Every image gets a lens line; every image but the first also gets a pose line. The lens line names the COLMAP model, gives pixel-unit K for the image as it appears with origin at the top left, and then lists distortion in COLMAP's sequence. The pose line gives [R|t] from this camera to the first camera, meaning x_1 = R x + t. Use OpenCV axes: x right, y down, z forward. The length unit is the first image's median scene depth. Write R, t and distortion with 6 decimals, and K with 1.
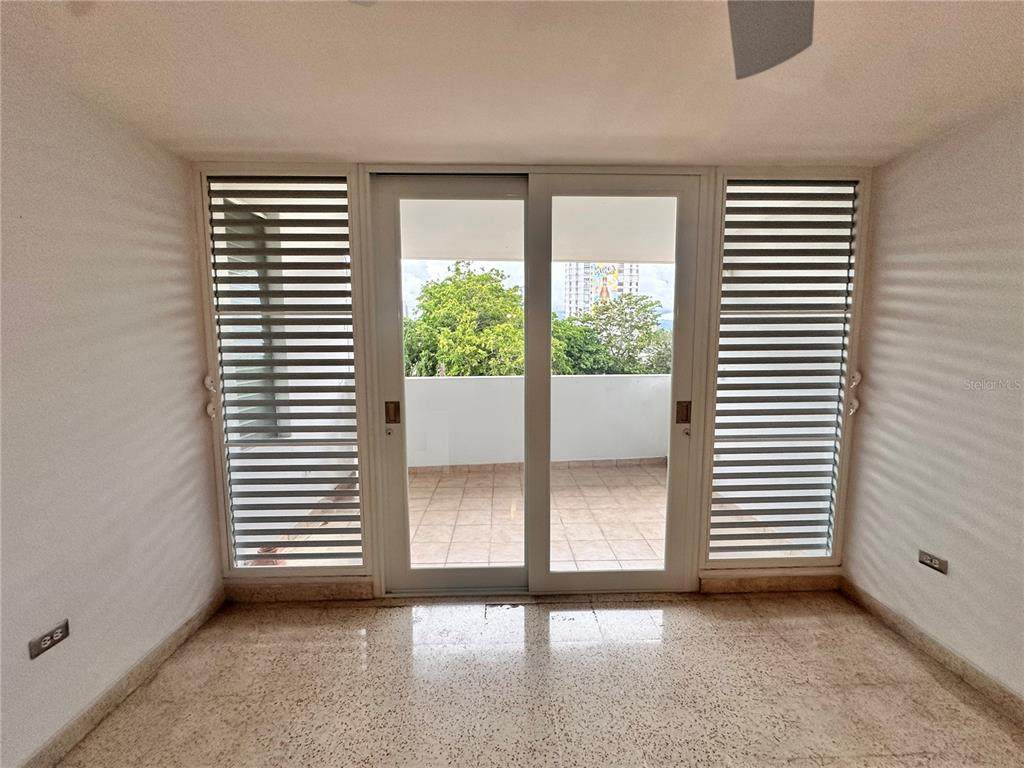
lens RADIAL K [[408.8, 0, 512.9], [0, 408.8, 387.1], [0, 0, 1]] dist [-0.002296, -0.000874]
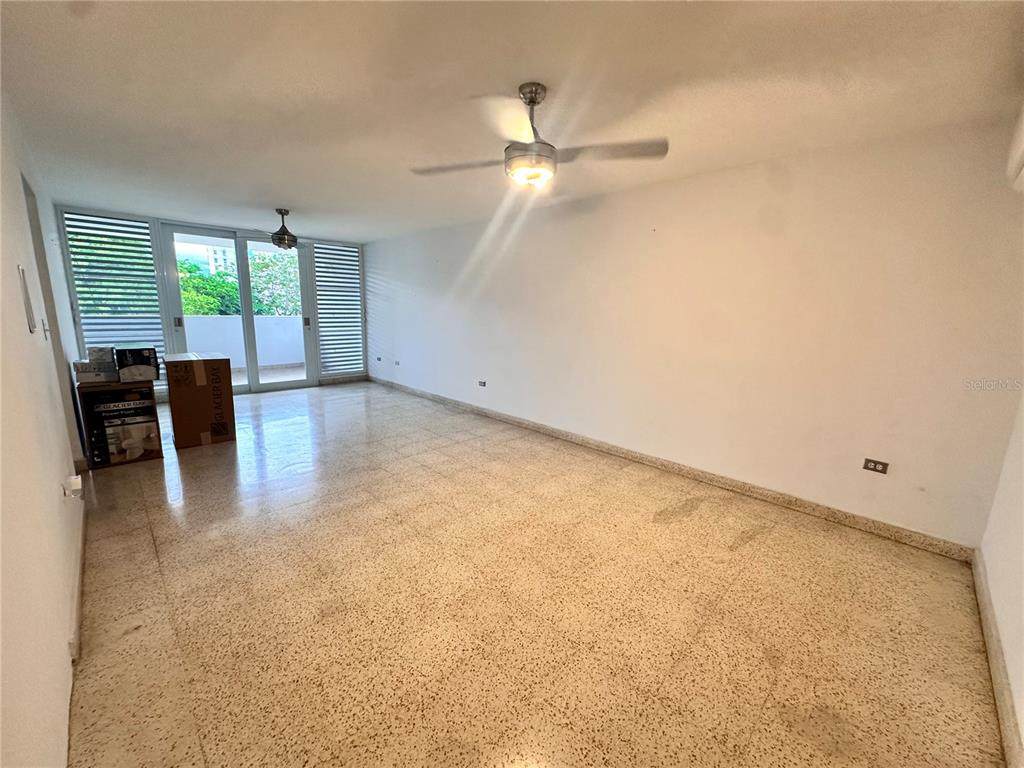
lens RADIAL K [[408.8, 0, 513.0], [0, 408.8, 386.8], [0, 0, 1]] dist [-0.002296, -0.000874]
pose [[0.729342, -0.106404, 0.675825, -0.039359], [0.046494, 0.993257, 0.106205, 0.020774], [-0.682568, -0.046038, 0.729371, -0.158905]]
